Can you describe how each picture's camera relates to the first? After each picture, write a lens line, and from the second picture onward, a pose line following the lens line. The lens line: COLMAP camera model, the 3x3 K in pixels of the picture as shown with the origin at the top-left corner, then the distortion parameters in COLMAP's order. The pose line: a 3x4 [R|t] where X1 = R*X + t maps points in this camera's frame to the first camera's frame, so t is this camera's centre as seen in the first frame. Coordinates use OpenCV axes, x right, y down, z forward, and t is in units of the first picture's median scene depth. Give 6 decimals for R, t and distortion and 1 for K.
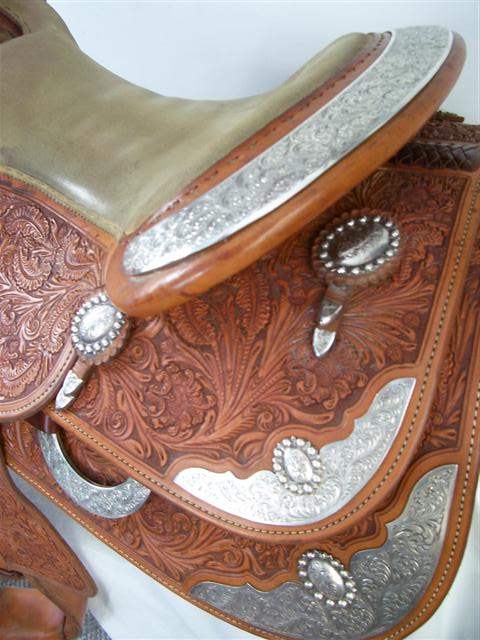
lens RADIAL K [[649.0, 0, 239.9], [0, 649.0, 318.3], [0, 0, 1]] dist [-0.122059, 0.000000]
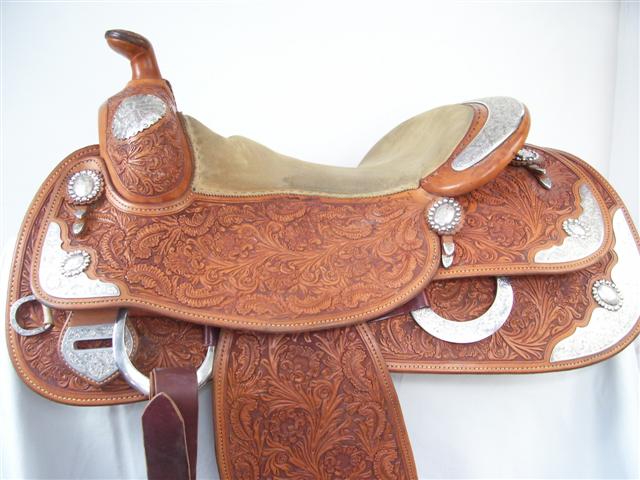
lens RADIAL K [[649.0, 0, 321.3], [0, 649.0, 239.9], [0, 0, 1]] dist [-0.122059, 0.000000]
pose [[0.764756, -0.120910, 0.632873, -1.677013], [0.455339, 0.796365, -0.398082, 0.639947], [-0.455866, 0.592607, 0.664080, 0.043657]]
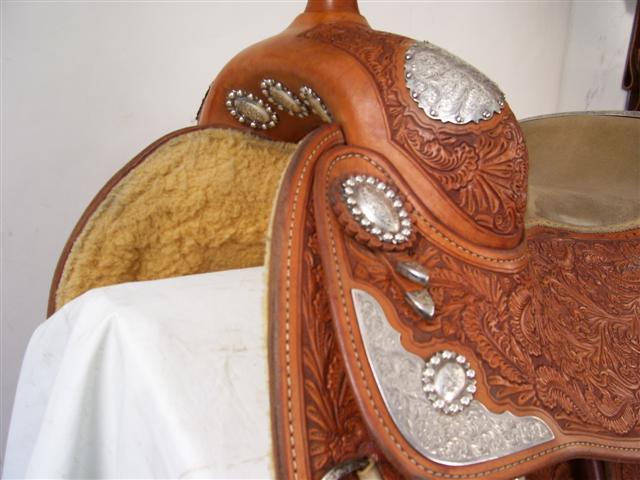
lens RADIAL K [[649.0, 0, 321.1], [0, 649.0, 238.3], [0, 0, 1]] dist [-0.122059, 0.000000]
pose [[0.357517, -0.122753, 0.925804, -1.876068], [0.579541, 0.806520, -0.116864, -0.376795], [-0.732335, 0.578322, 0.359485, 1.176953]]
